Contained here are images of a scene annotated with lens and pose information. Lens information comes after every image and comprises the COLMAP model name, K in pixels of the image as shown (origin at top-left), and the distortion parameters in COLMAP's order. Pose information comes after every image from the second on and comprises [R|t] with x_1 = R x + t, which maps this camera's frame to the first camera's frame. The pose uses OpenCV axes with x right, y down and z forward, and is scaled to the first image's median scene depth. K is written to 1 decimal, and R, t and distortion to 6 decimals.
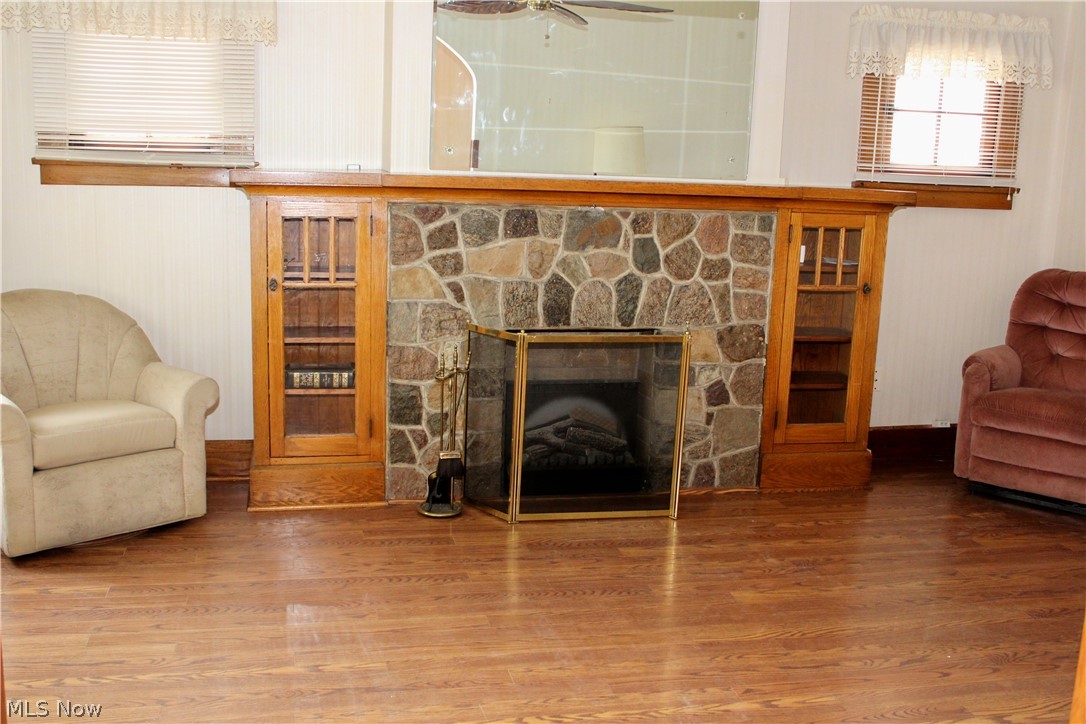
lens RADIAL K [[1080.2, 0, 543.0], [0, 1080.2, 362.0], [0, 0, 1]] dist [-0.062541, 0.010941]
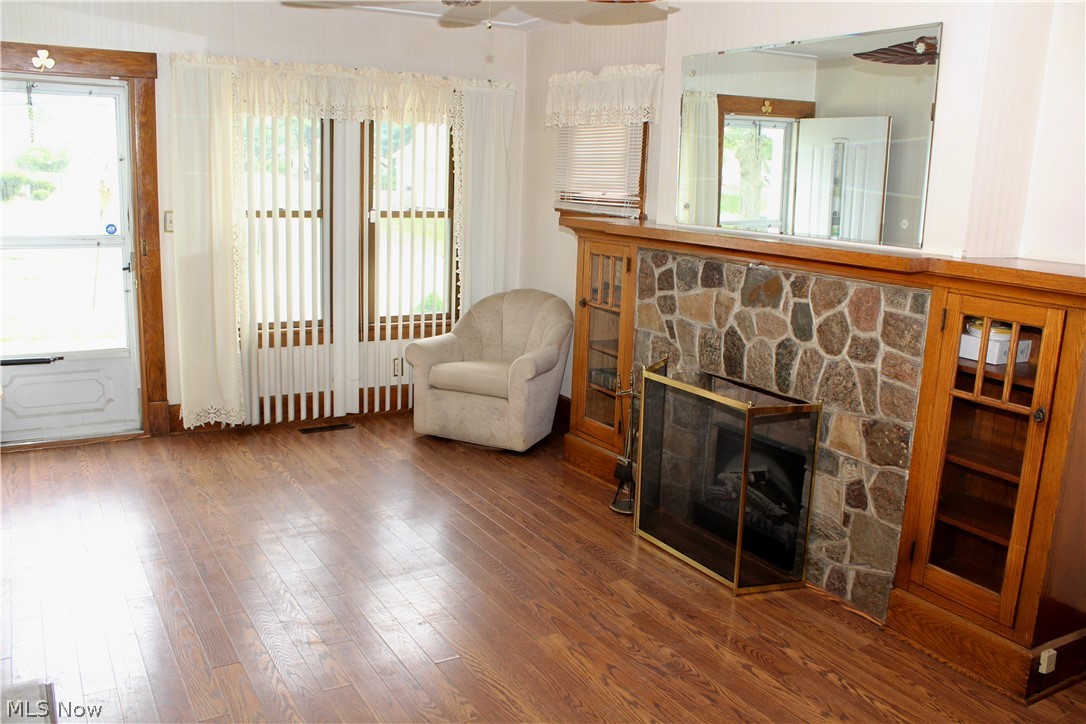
lens RADIAL K [[902.6, 0, 533.8], [0, 902.6, 361.6], [0, 0, 1]] dist [-0.164962, 0.147309]
pose [[0.317518, 0.167585, -0.933326, 0.744517], [-0.195256, 0.974722, 0.108591, -0.103250], [0.927932, 0.147757, 0.342214, 0.527297]]
